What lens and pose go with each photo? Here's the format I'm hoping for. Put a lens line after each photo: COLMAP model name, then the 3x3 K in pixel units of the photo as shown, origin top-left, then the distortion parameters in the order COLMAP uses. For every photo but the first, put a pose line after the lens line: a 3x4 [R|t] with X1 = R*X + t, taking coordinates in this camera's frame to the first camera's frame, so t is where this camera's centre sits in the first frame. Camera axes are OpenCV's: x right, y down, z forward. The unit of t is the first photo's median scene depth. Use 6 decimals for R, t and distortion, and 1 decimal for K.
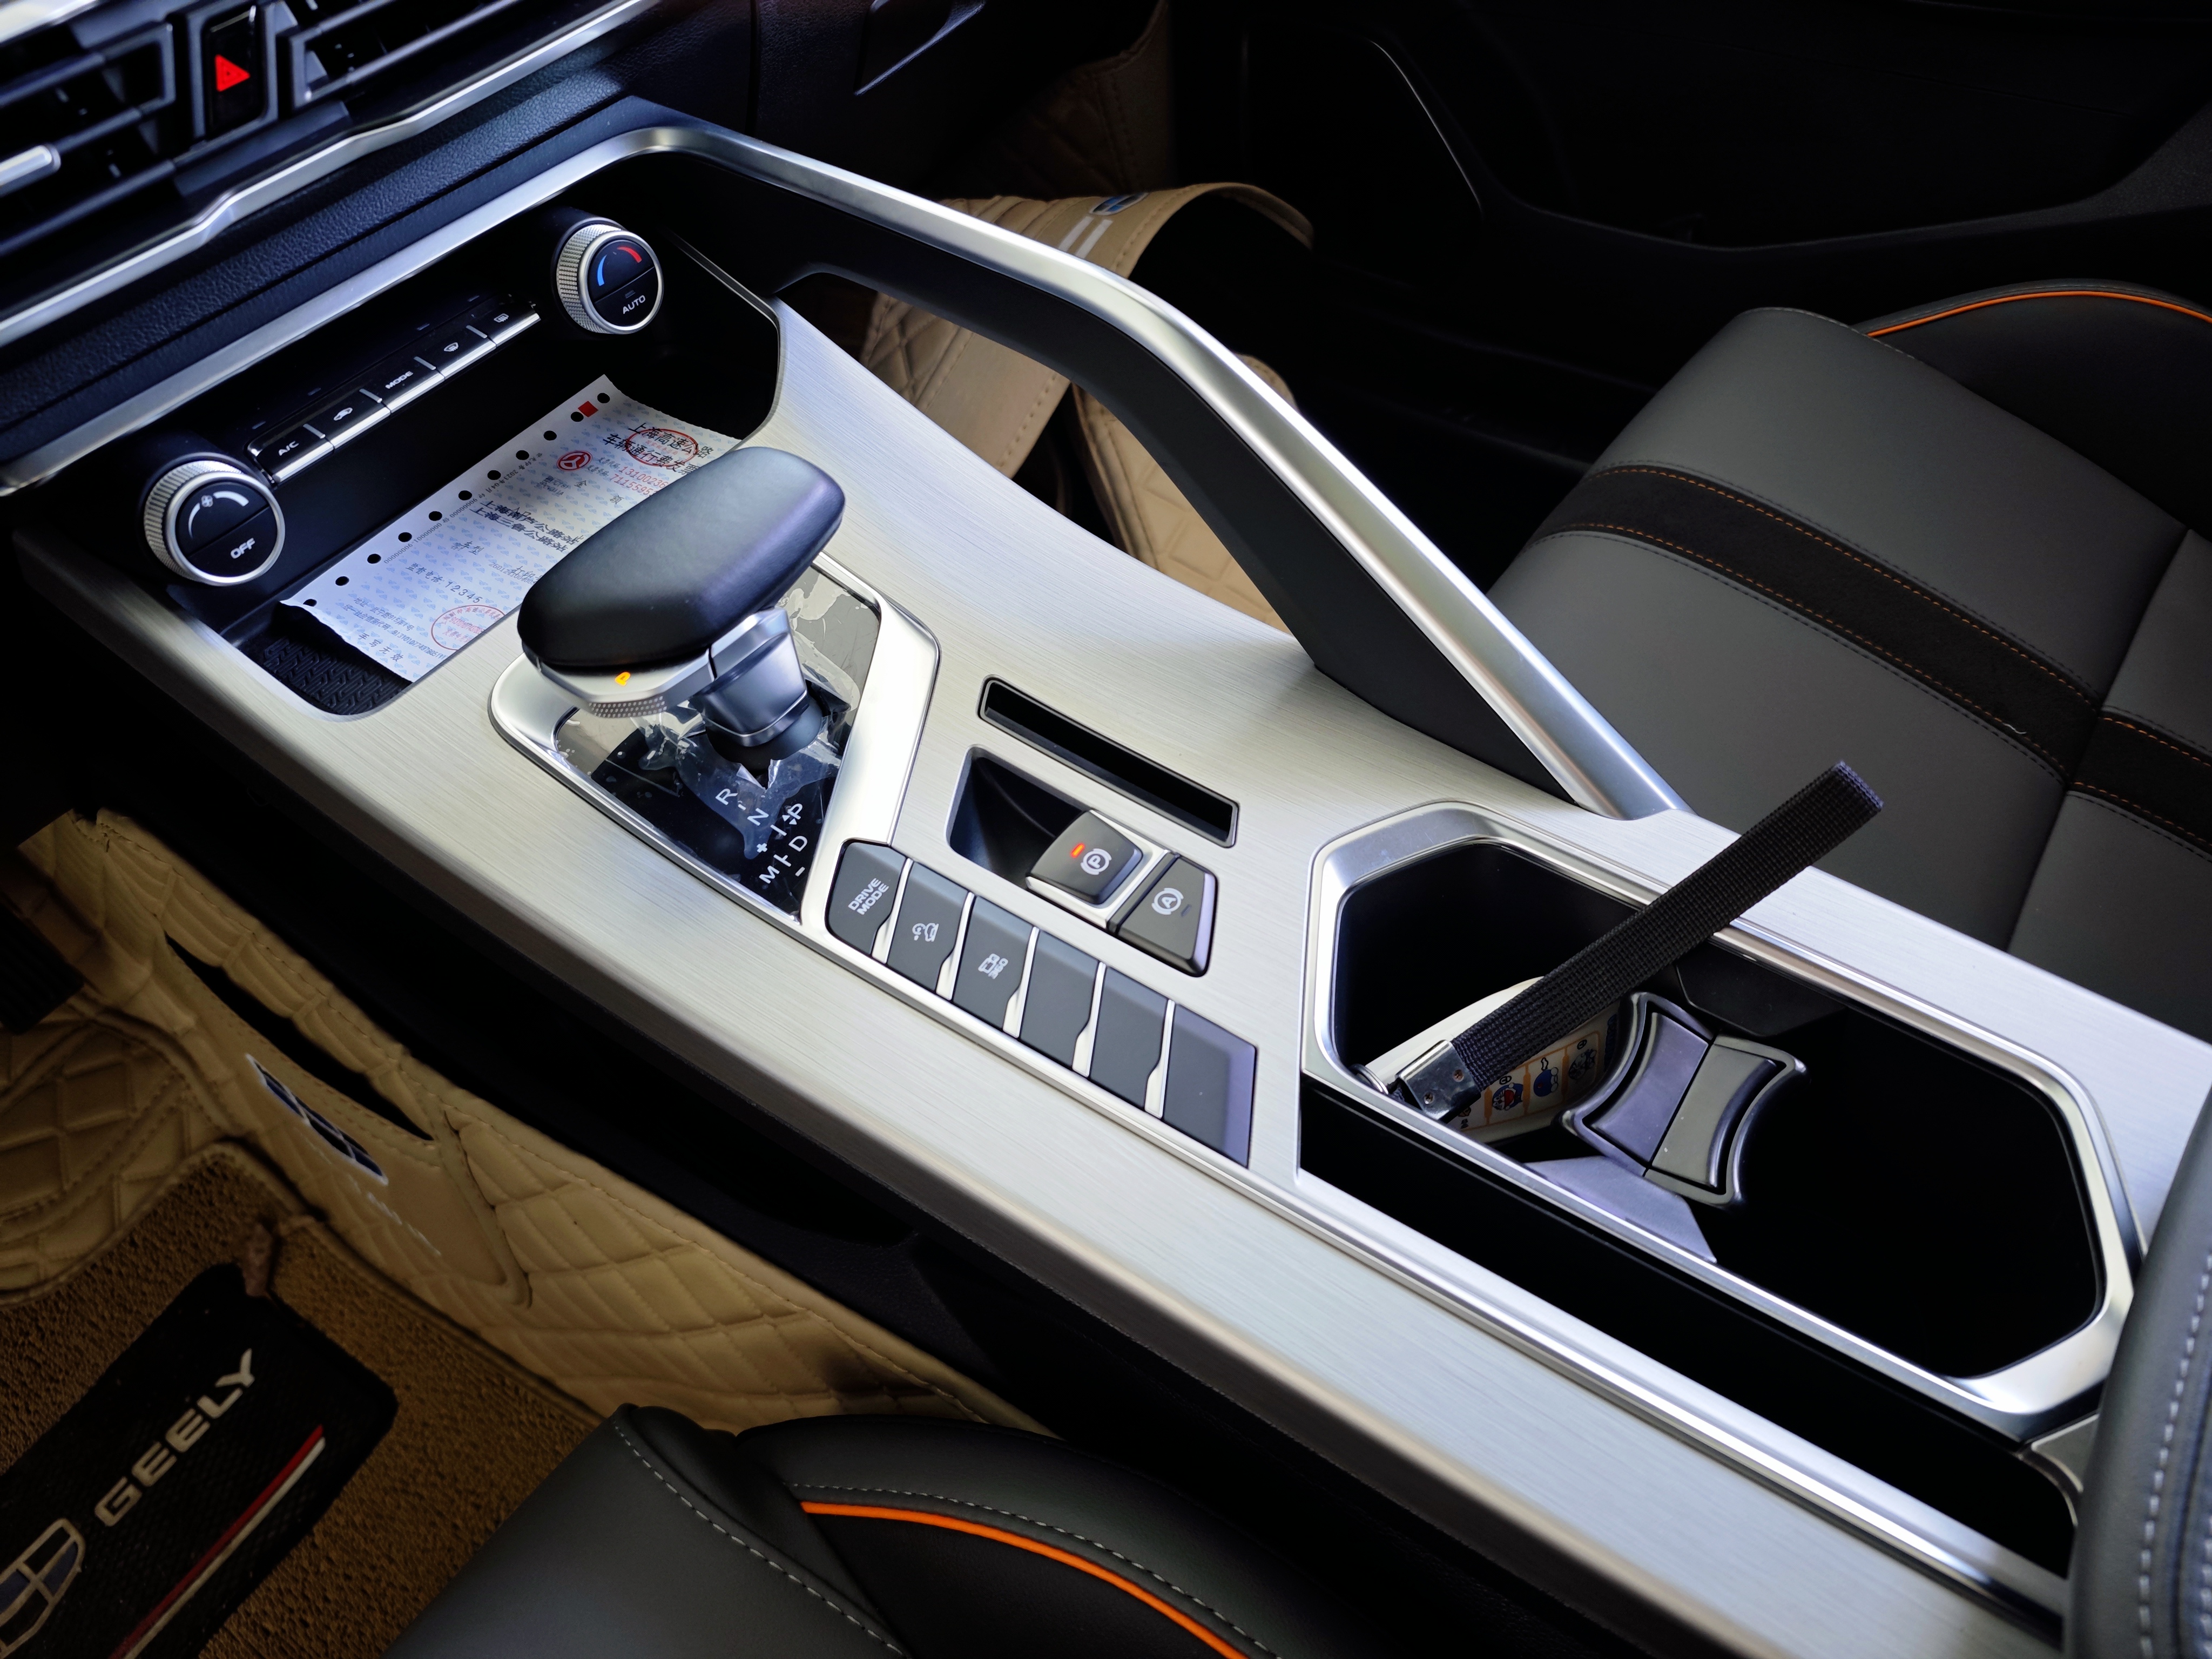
lens RADIAL K [[1536.8, 0, 1106.0], [0, 1536.8, 829.5], [0, 0, 1]] dist [0.042431, -0.098979]
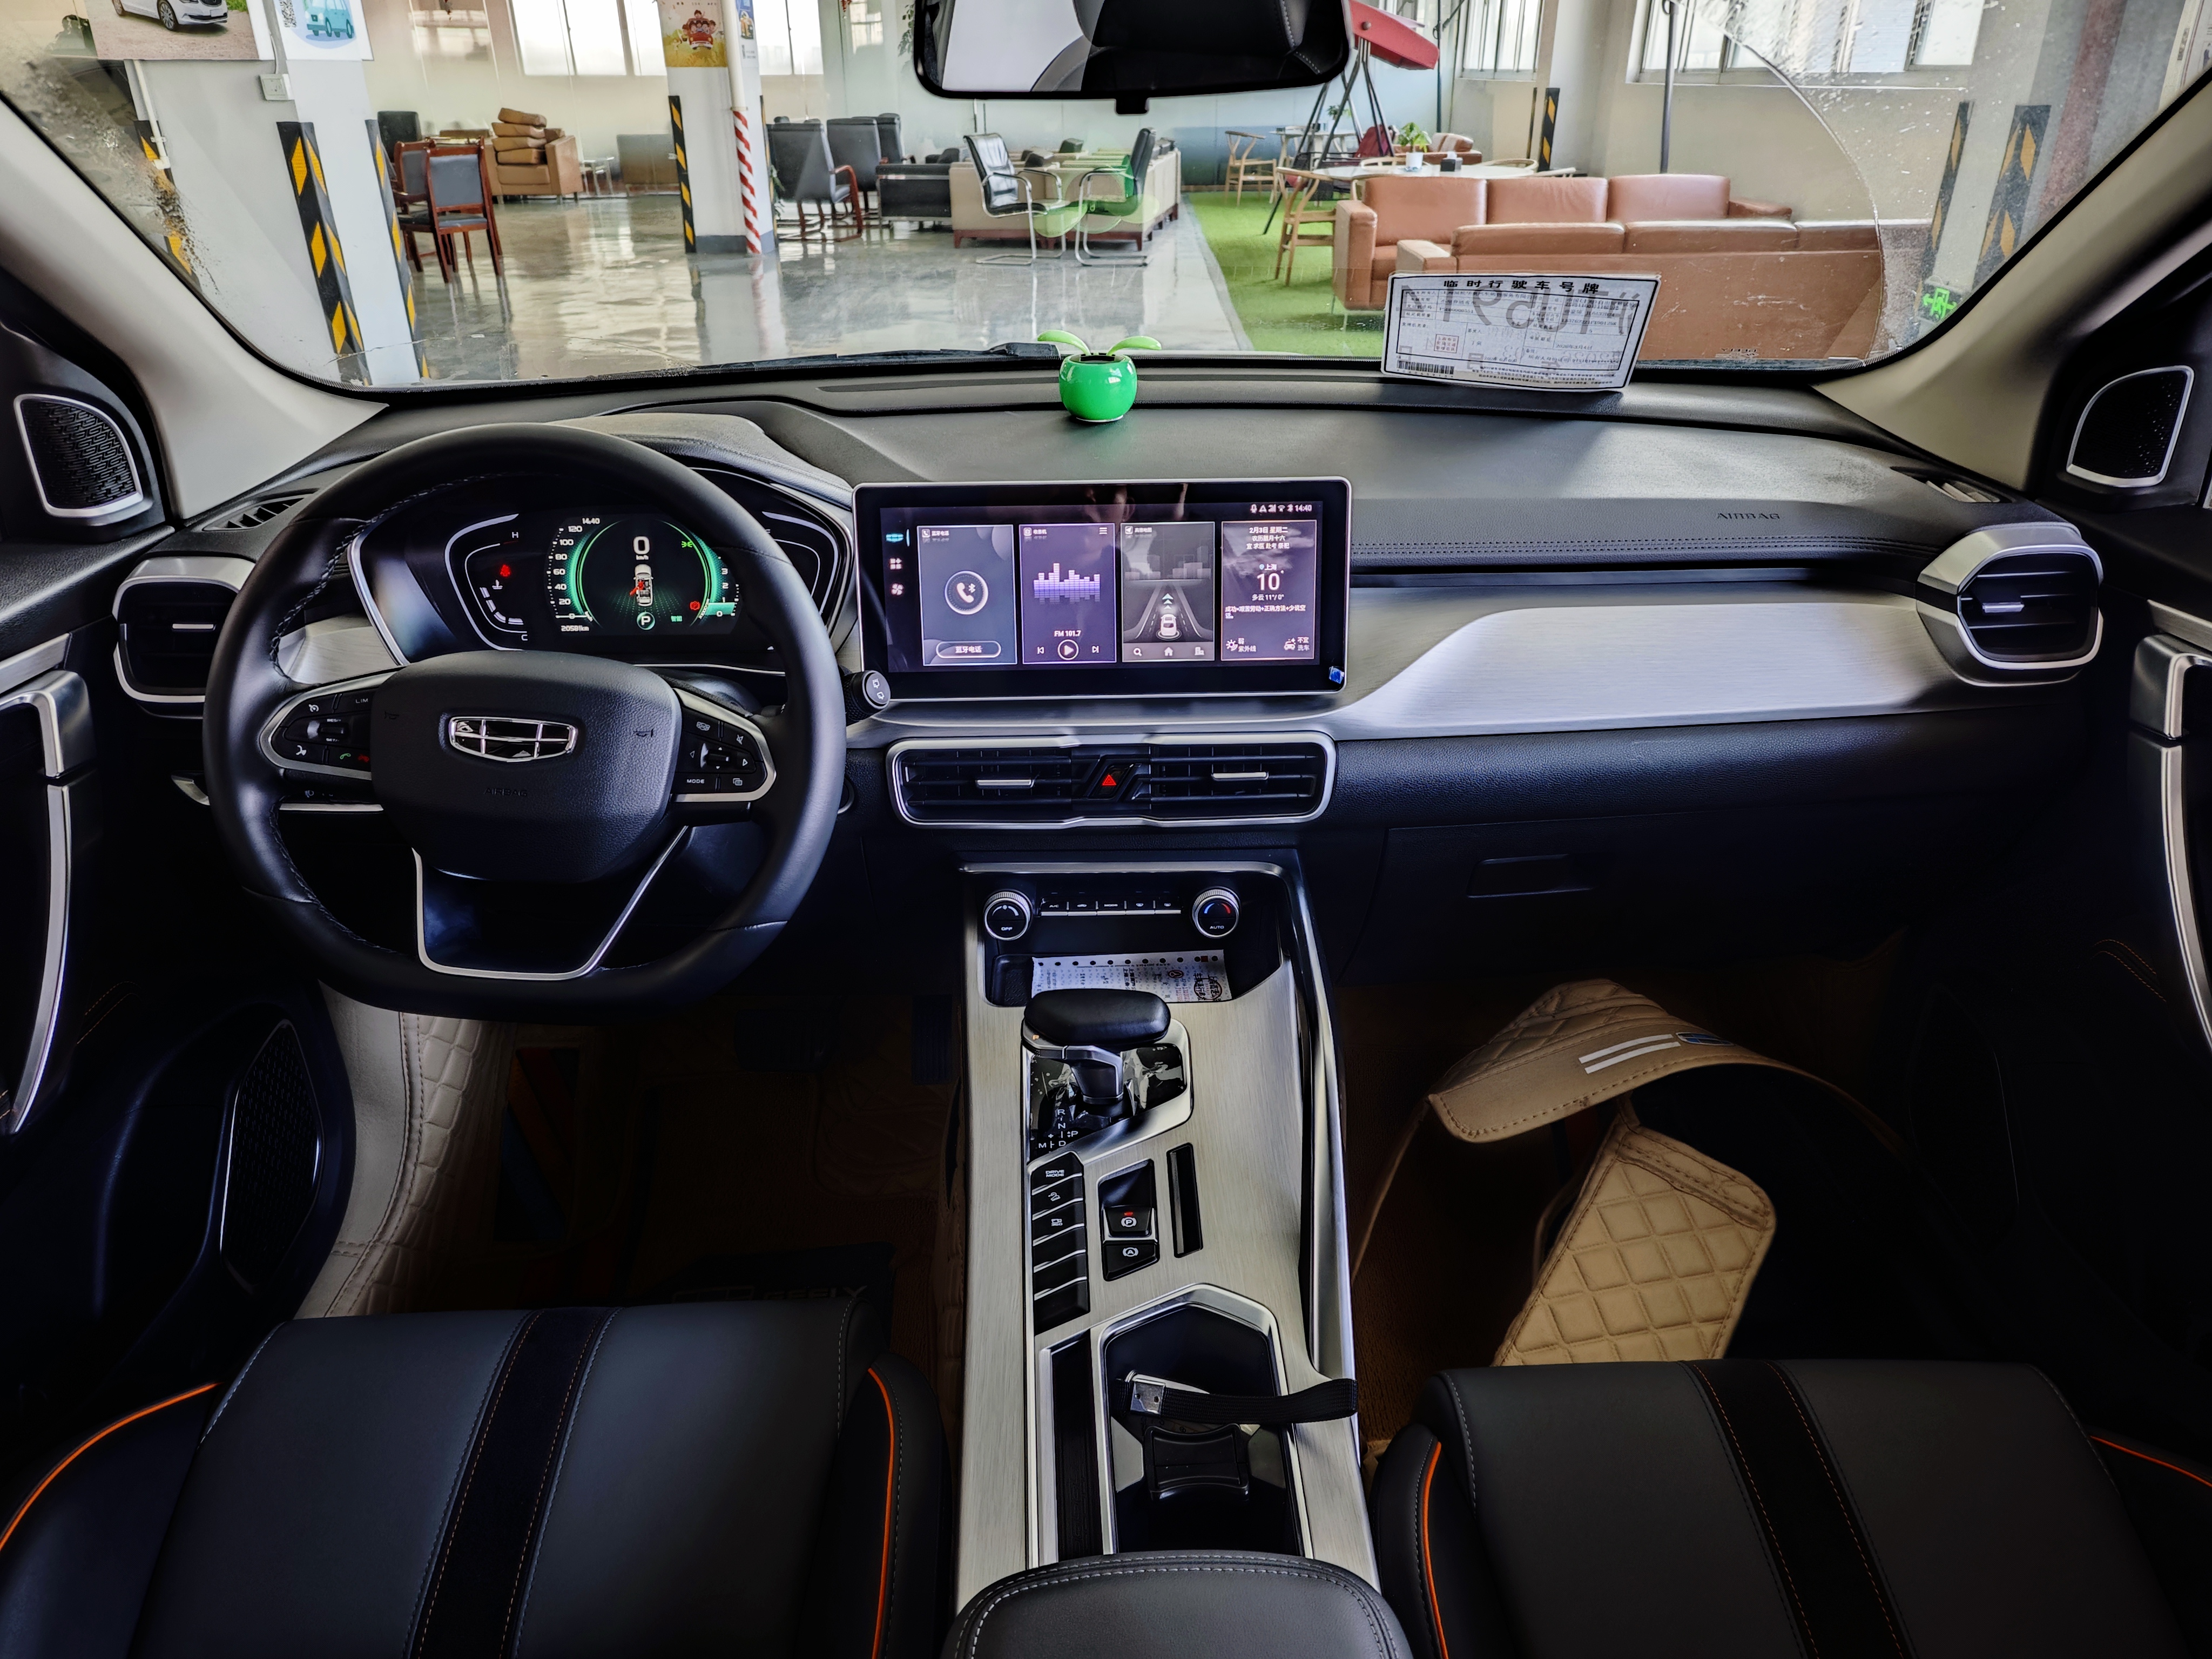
lens RADIAL K [[1506.2, 0, 1076.9], [0, 1506.2, 801.2], [0, 0, 1]] dist [0.008646, 0.004380]
pose [[0.588156, 0.399143, -0.703390, 0.890109], [-0.626040, 0.775304, -0.083527, -0.159602], [0.512002, 0.489477, 0.705879, -0.606573]]
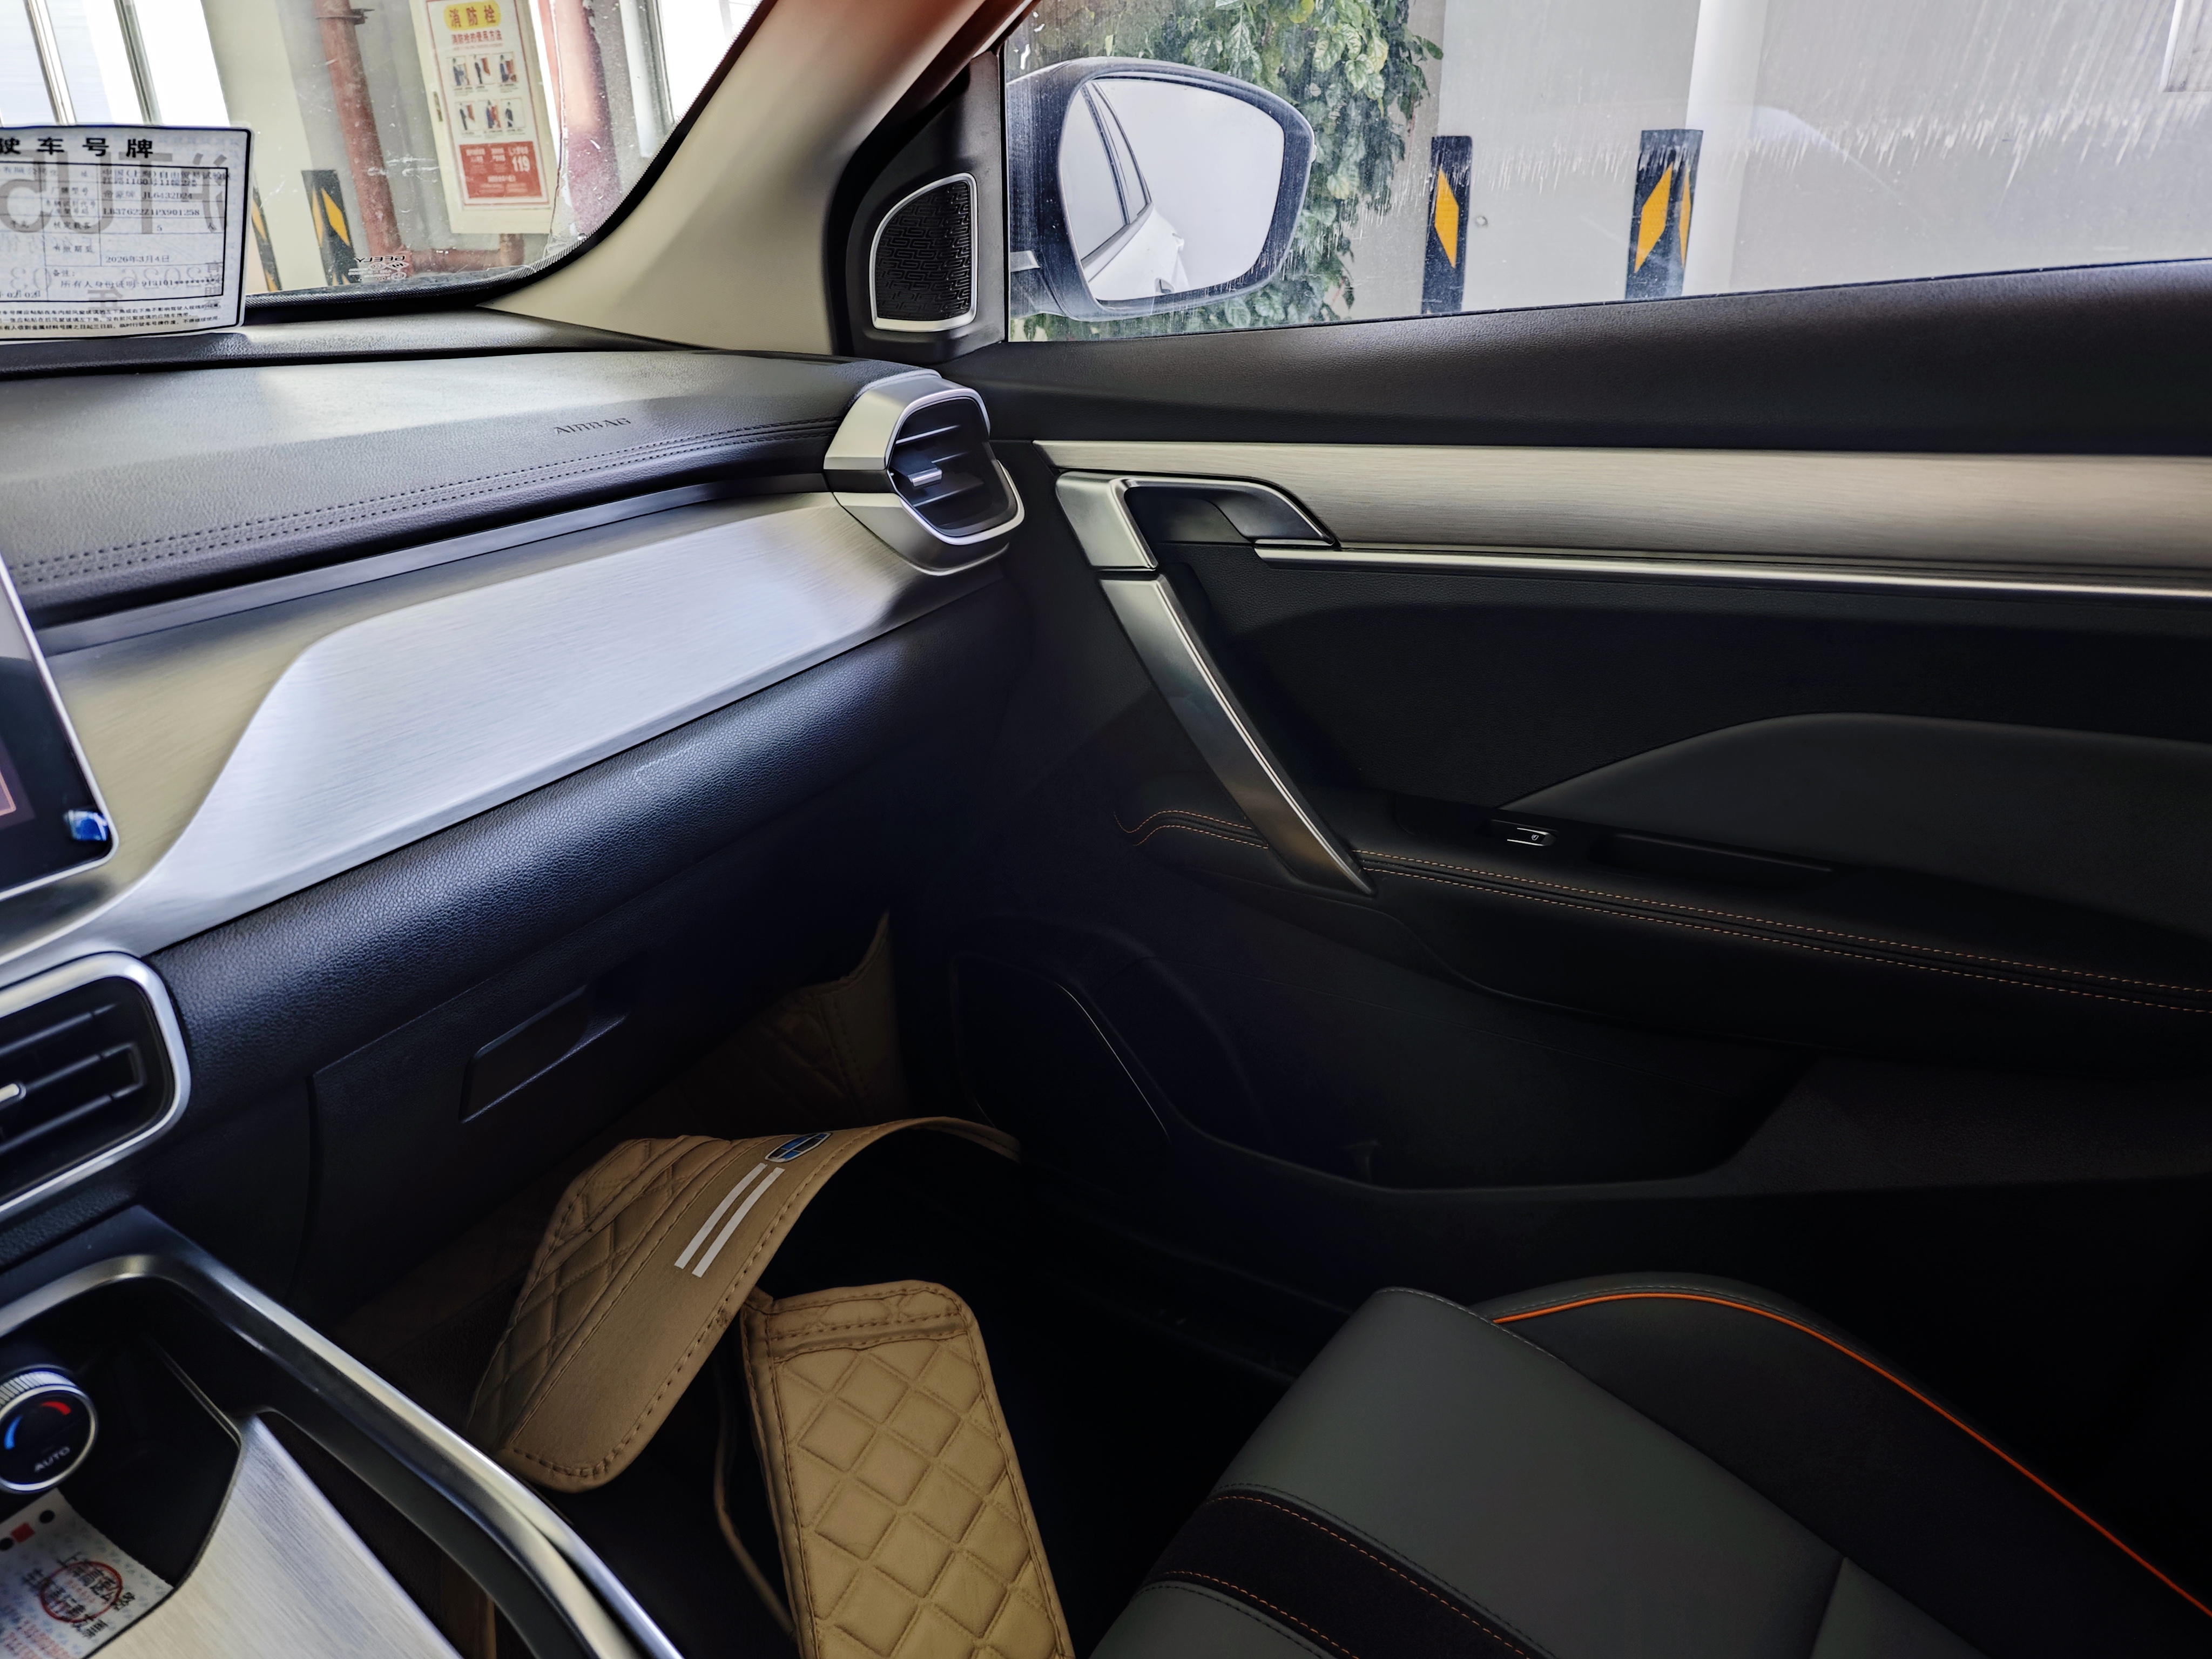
lens RADIAL K [[1533.7, 0, 1106.0], [0, 1533.7, 829.5], [0, 0, 1]] dist [0.040041, -0.030396]
pose [[0.998106, 0.020271, 0.058084, 0.239358], [0.006729, 0.902517, -0.430602, -0.245983], [-0.061151, 0.430177, 0.900671, -0.043214]]
